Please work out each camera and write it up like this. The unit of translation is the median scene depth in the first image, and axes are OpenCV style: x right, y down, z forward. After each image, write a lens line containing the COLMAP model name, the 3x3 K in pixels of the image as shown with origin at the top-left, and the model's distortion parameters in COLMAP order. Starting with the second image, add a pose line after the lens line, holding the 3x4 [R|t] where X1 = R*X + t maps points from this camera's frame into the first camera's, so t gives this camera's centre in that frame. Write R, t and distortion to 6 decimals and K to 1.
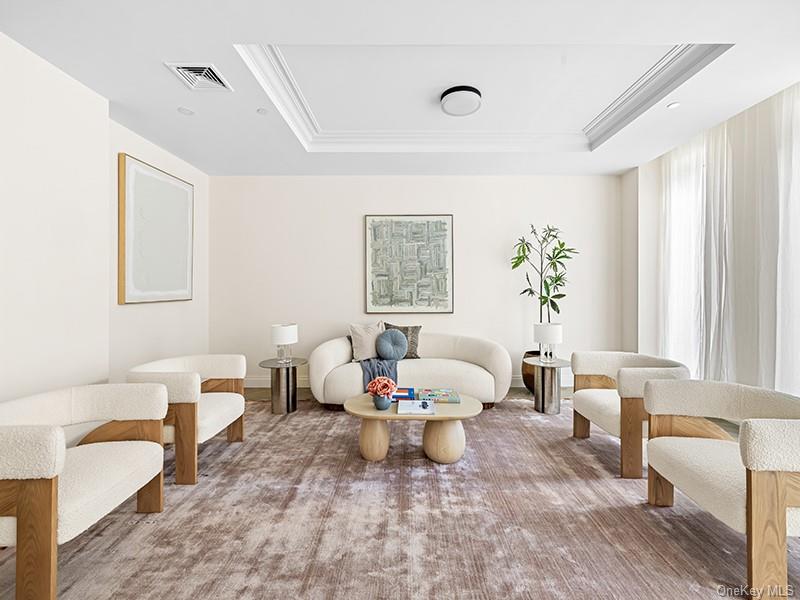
lens RADIAL K [[327.0, 0, 403.1], [0, 327.0, 287.9], [0, 0, 1]] dist [-0.000604, 0.000329]
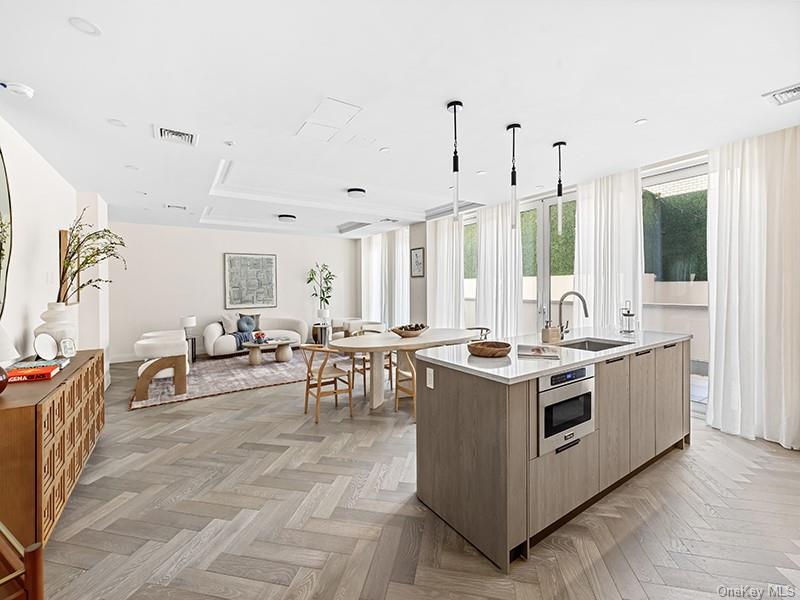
lens RADIAL K [[327.0, 0, 403.1], [0, 327.0, 287.9], [0, 0, 1]] dist [-0.000604, 0.000329]
pose [[0.808323, -0.009348, 0.588666, -0.386293], [0.001942, 0.999911, 0.013212, -0.059196], [-0.588737, -0.009536, 0.808269, -1.007614]]
